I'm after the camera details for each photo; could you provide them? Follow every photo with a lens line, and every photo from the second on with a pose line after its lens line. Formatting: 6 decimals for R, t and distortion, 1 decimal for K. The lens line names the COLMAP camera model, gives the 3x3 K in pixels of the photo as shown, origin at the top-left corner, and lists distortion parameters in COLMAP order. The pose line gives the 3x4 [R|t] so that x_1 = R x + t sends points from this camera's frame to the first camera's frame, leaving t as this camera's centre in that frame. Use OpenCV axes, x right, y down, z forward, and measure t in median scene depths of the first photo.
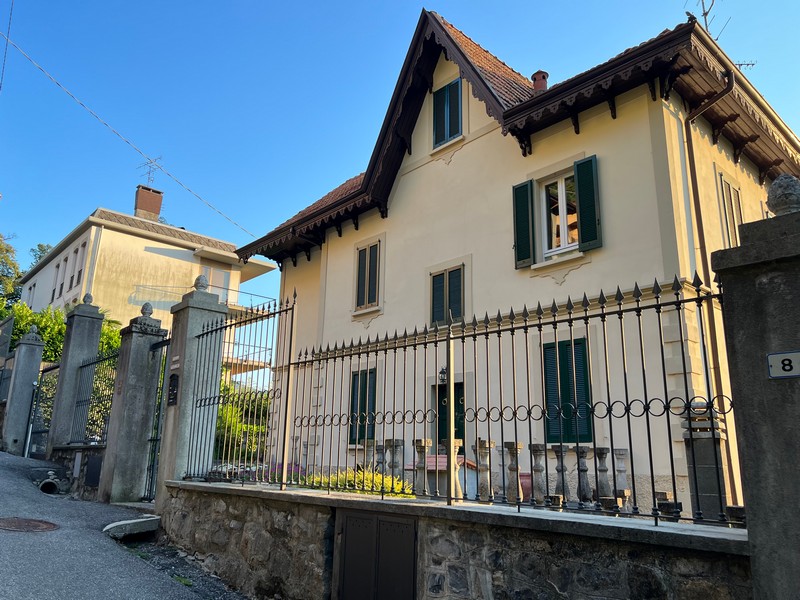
lens RADIAL K [[622.0, 0, 400.0], [0, 622.0, 300.0], [0, 0, 1]] dist [0.035539, -0.009849]
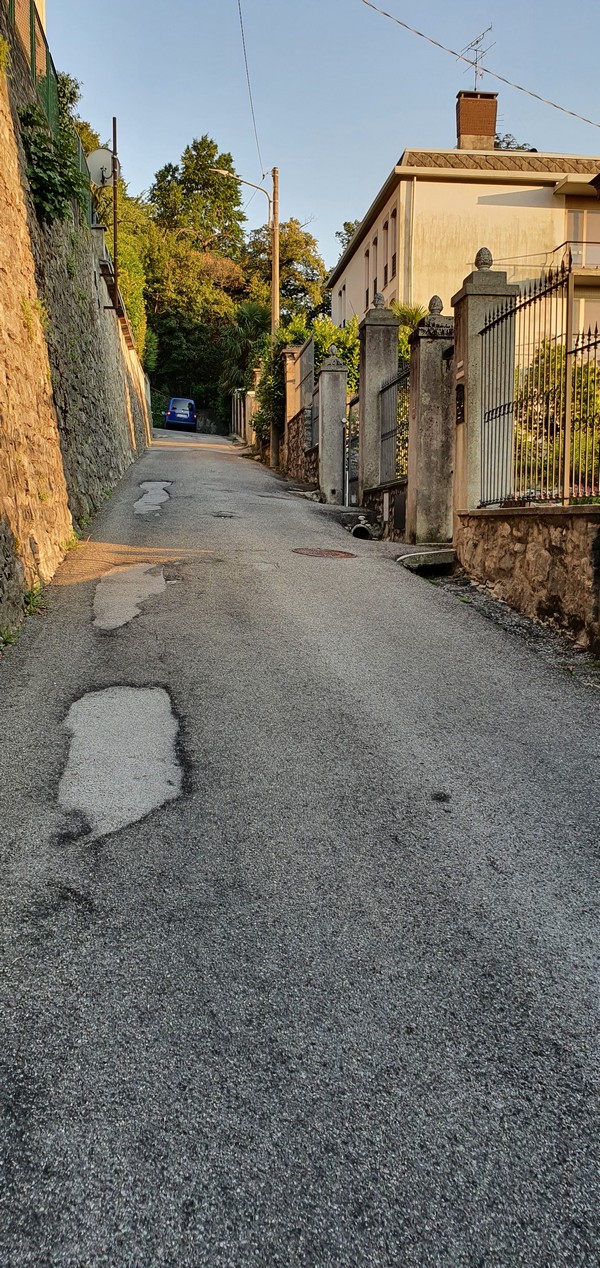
lens RADIAL K [[973.3, 0, 261.2], [0, 973.3, 636.2], [0, 0, 1]] dist [0.010940, 0.001443]
pose [[0.807299, 0.048006, -0.588187, 0.152719], [0.162952, 0.939804, 0.300359, 0.003110], [0.567199, -0.338325, 0.750880, -0.165460]]
